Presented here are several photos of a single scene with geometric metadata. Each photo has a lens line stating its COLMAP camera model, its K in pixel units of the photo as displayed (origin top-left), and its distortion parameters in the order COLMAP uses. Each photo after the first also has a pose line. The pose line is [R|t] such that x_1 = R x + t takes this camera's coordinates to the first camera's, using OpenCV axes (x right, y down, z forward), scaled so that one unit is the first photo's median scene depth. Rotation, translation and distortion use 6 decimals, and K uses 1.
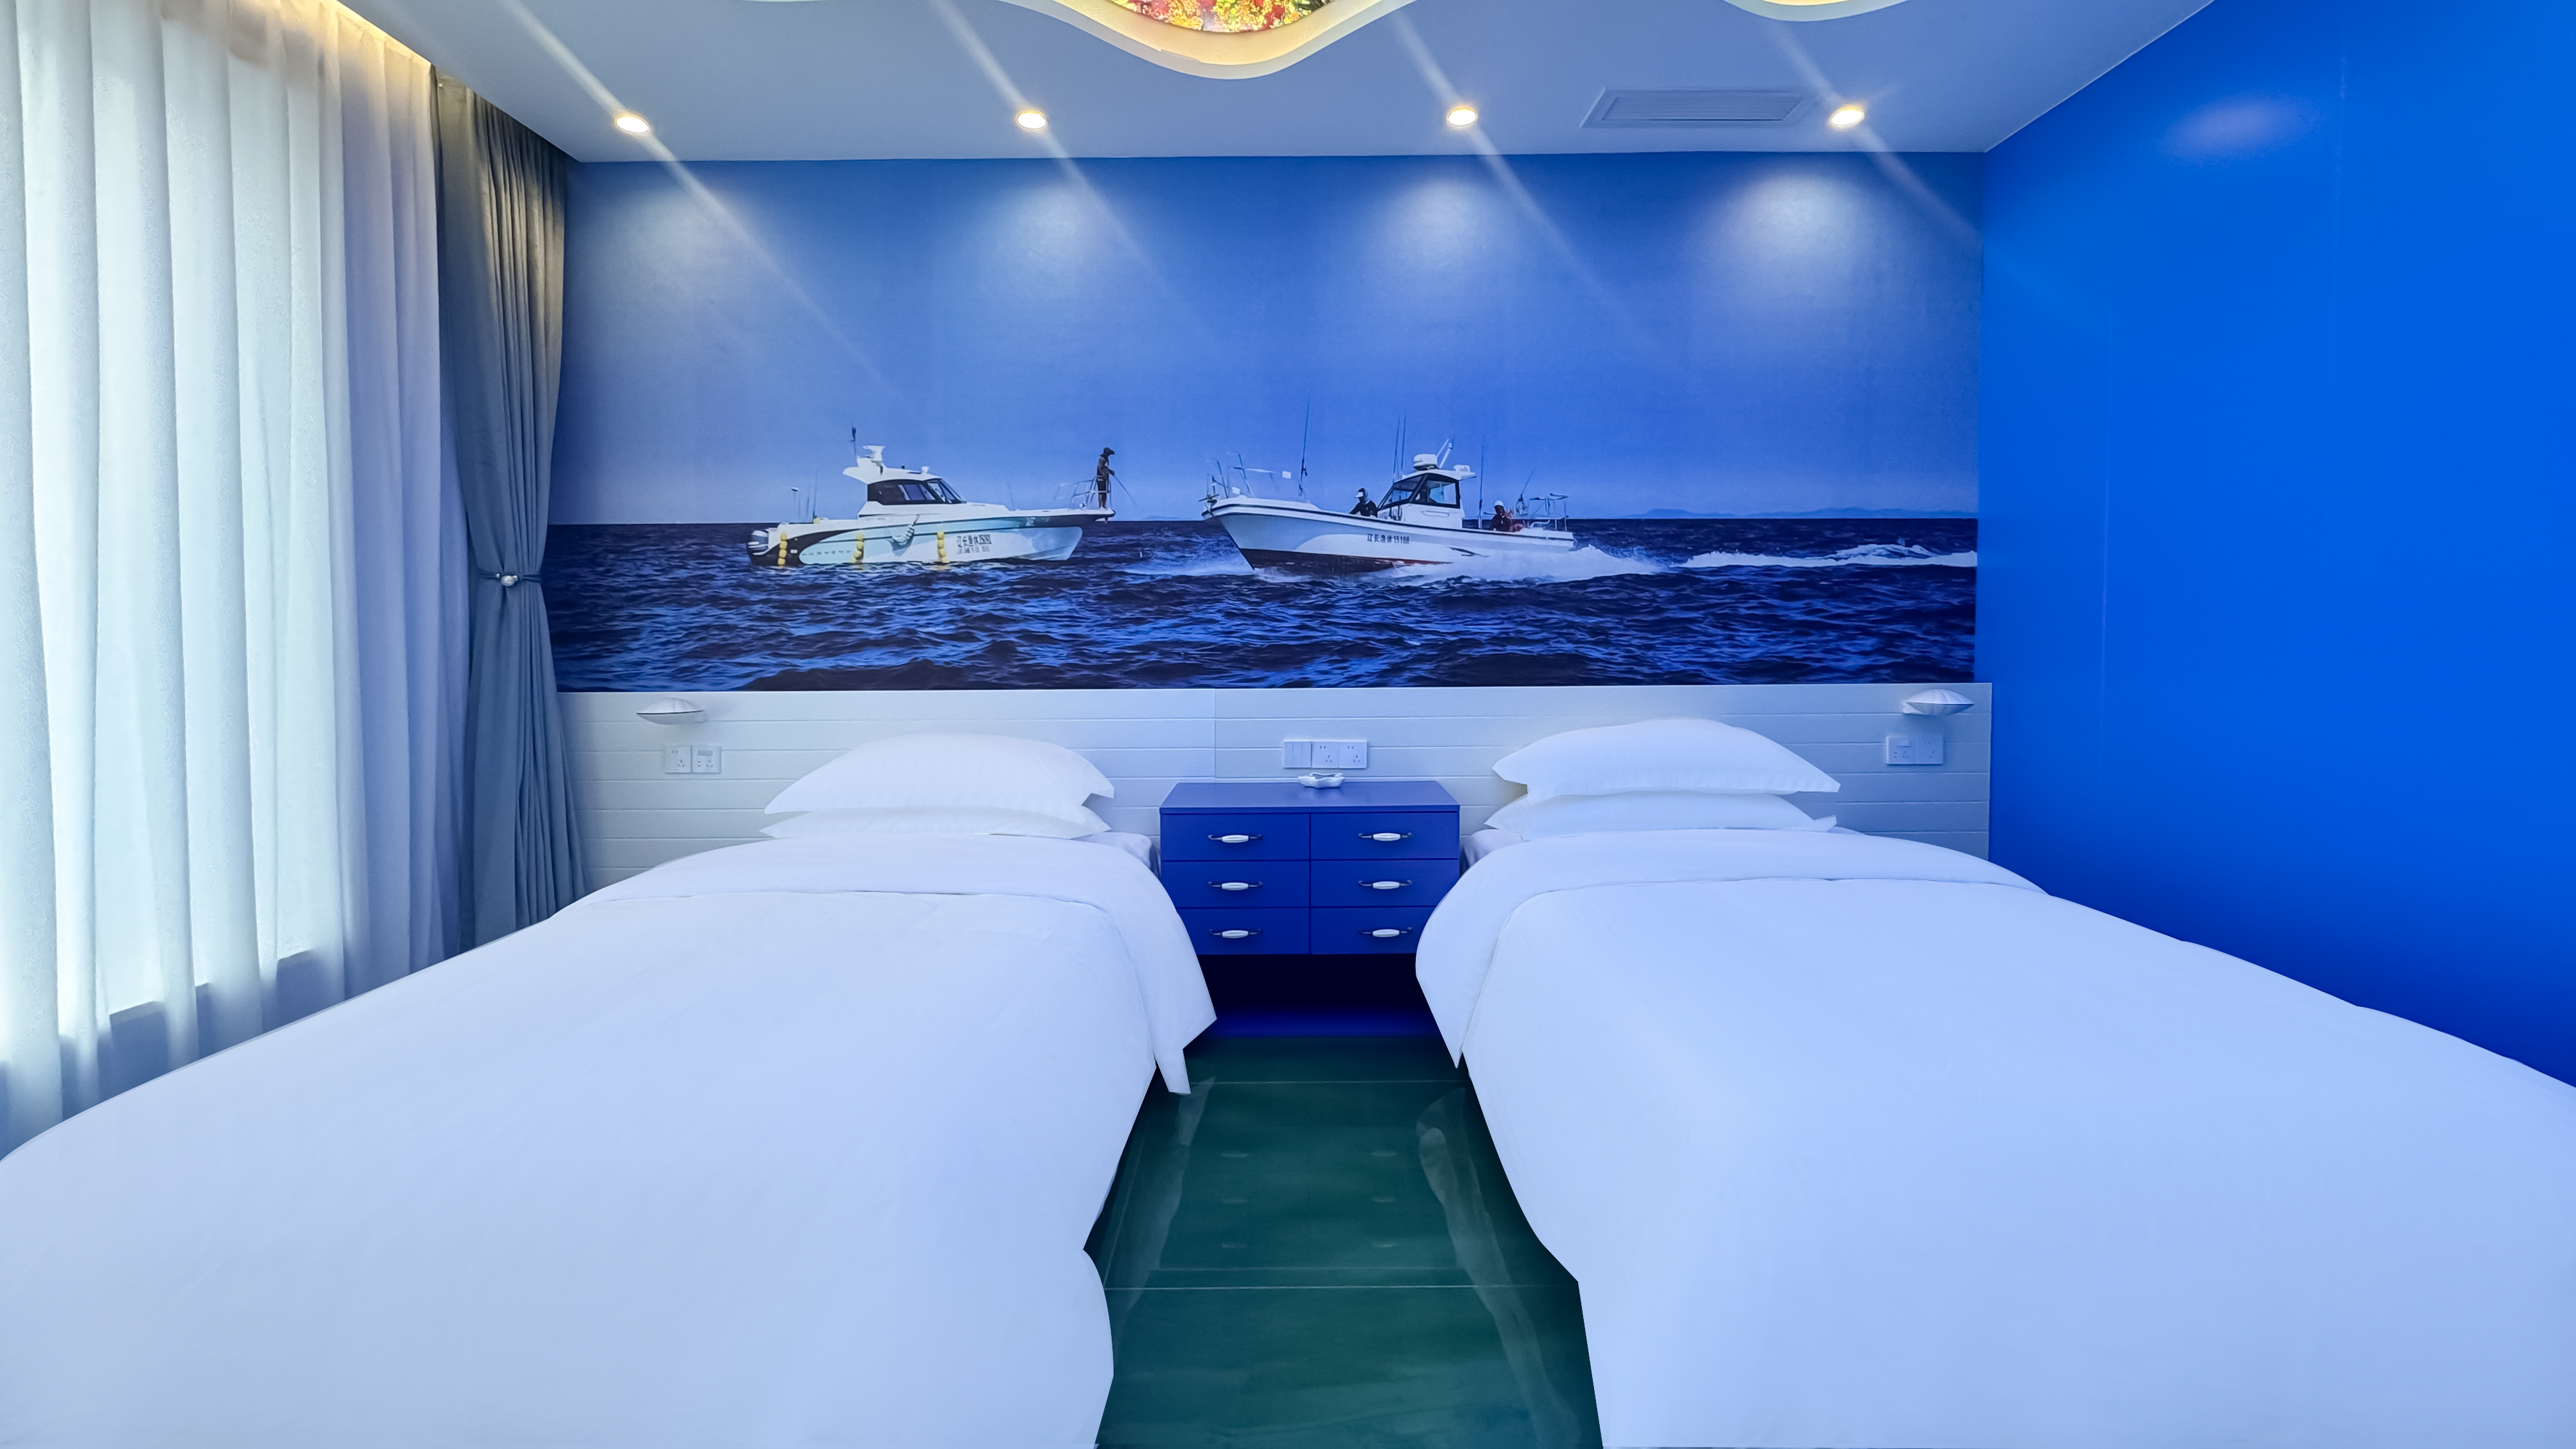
lens RADIAL K [[1021.1, 0, 1288.9], [0, 1021.1, 633.8], [0, 0, 1]] dist [0.000137, 0.000557]
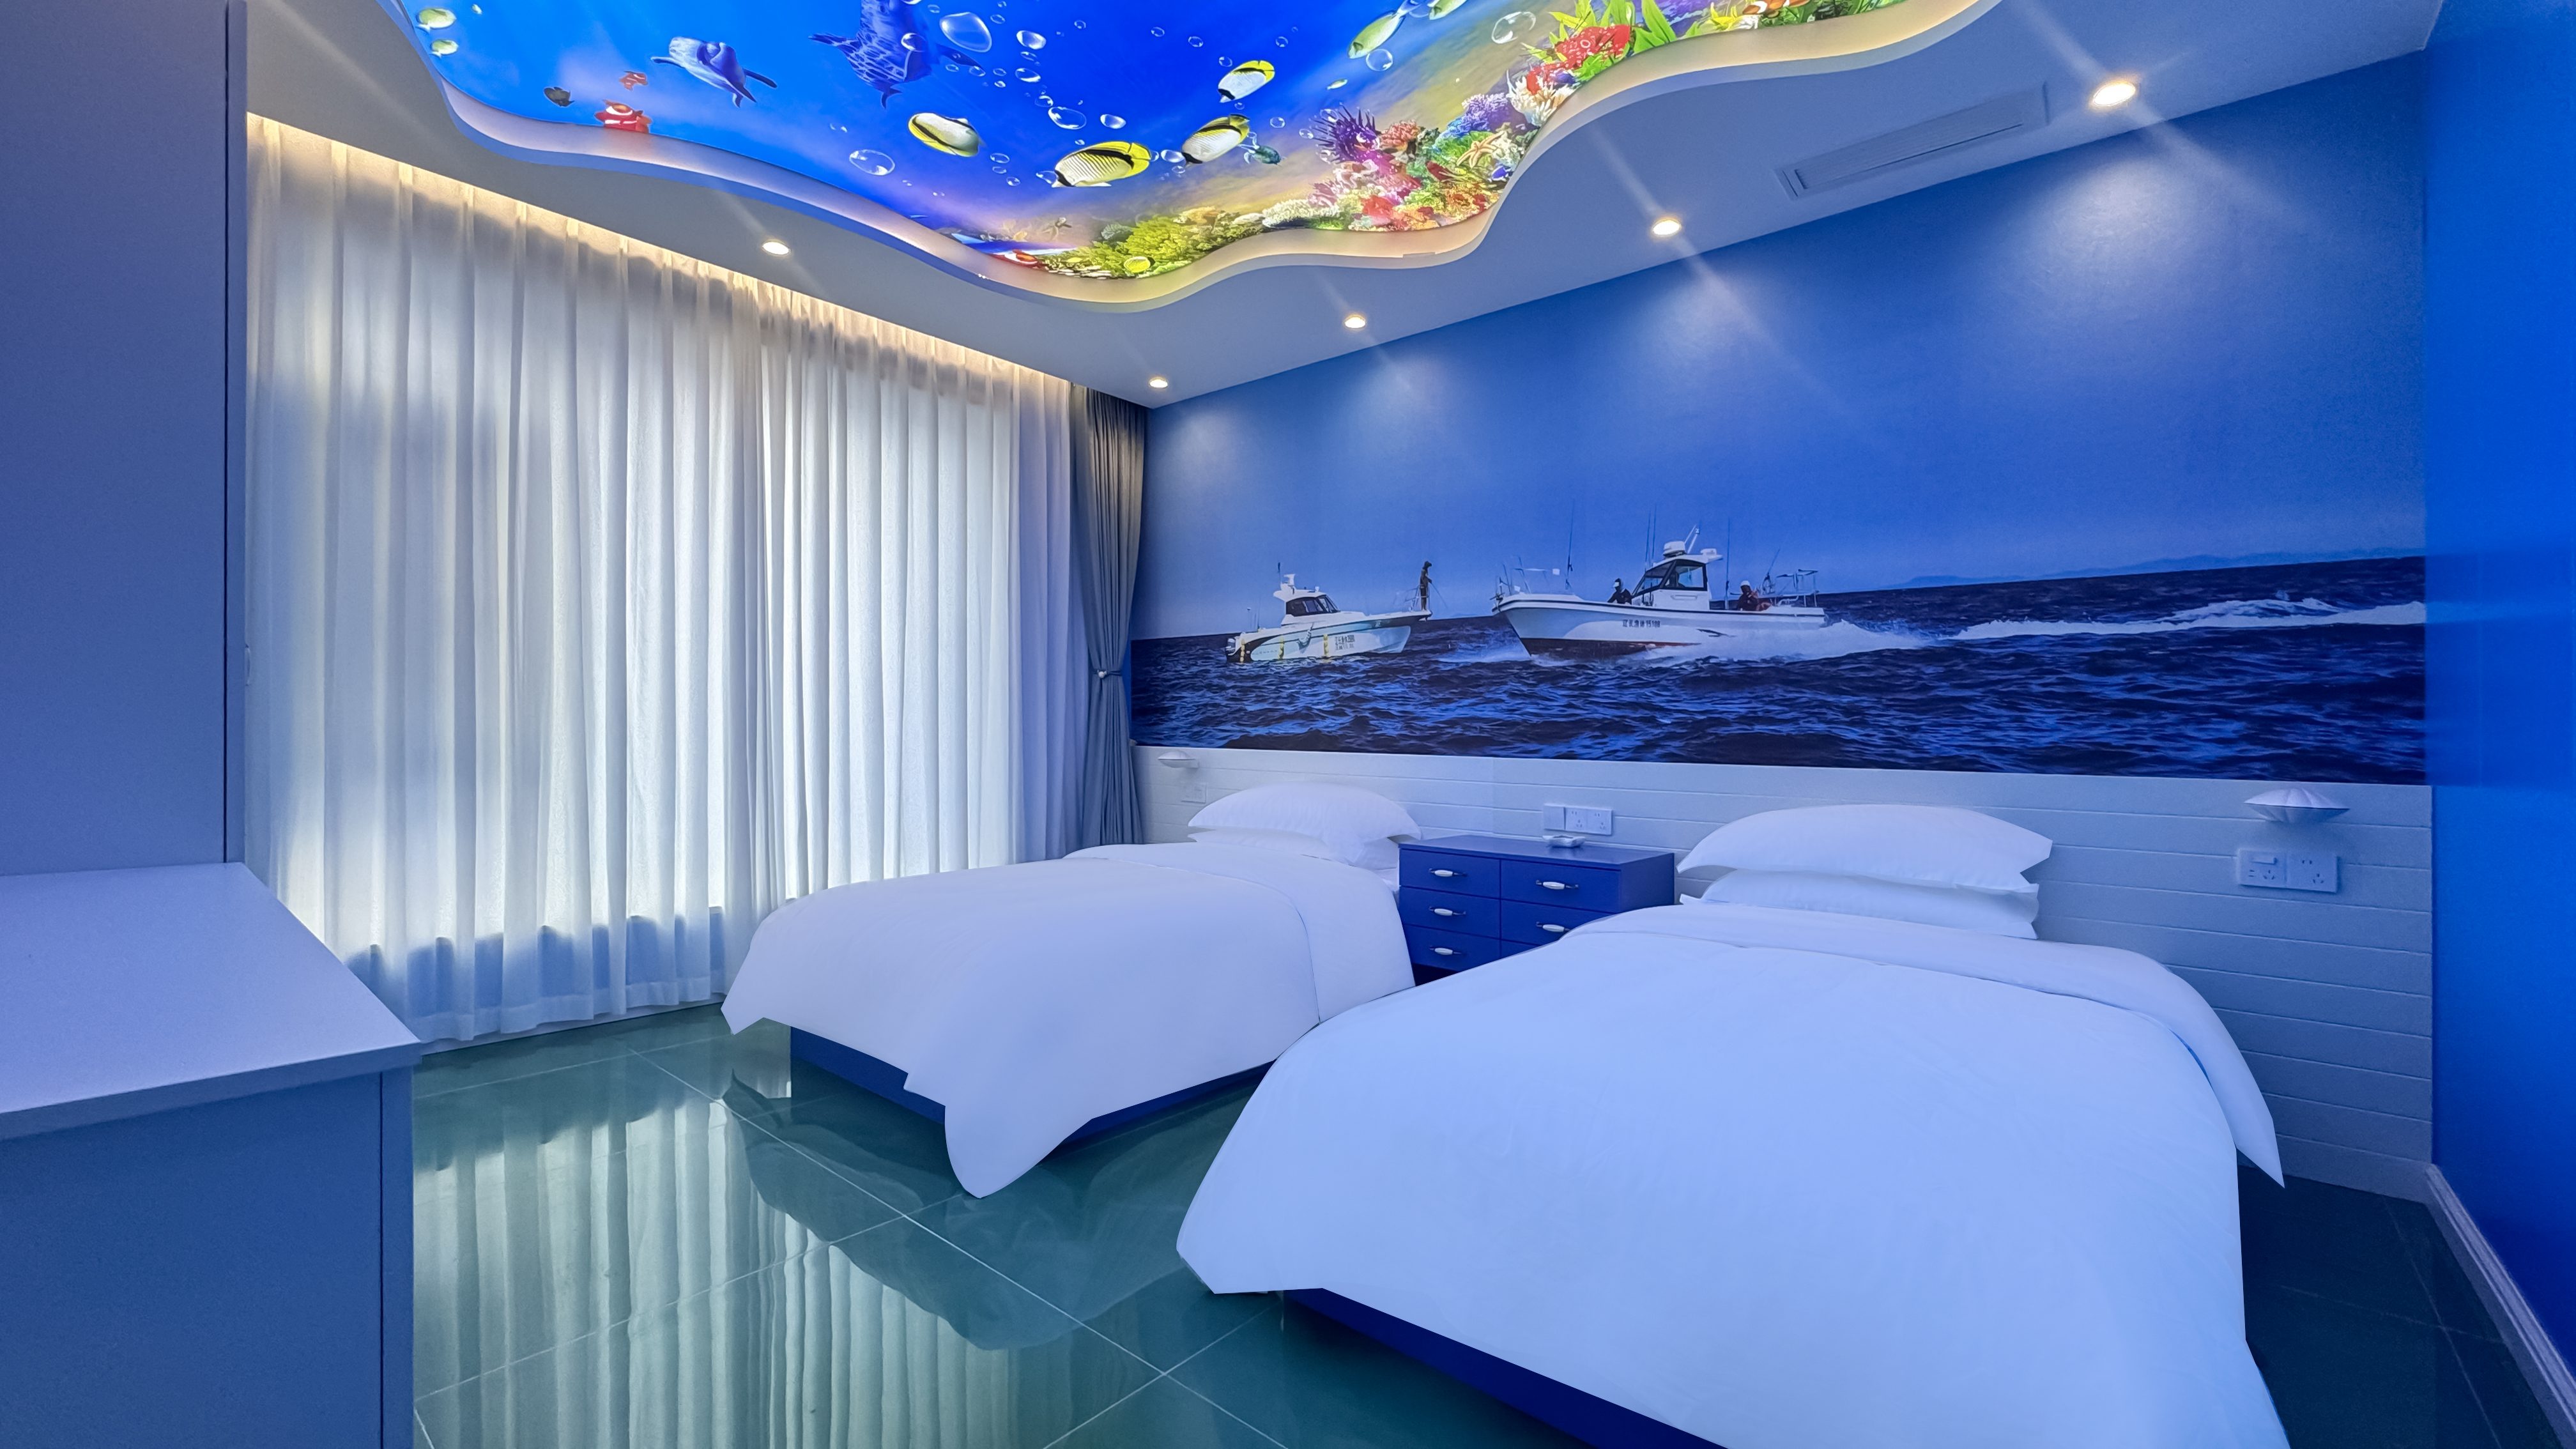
lens RADIAL K [[1025.0, 0, 1288.0], [0, 1025.0, 724.5], [0, 0, 1]] dist [-0.000677, 0.000055]
pose [[0.759545, 0.015915, -0.650260, 0.514967], [-0.023274, 0.999725, -0.002717, 0.024371], [0.650039, 0.017197, 0.759707, -0.057407]]
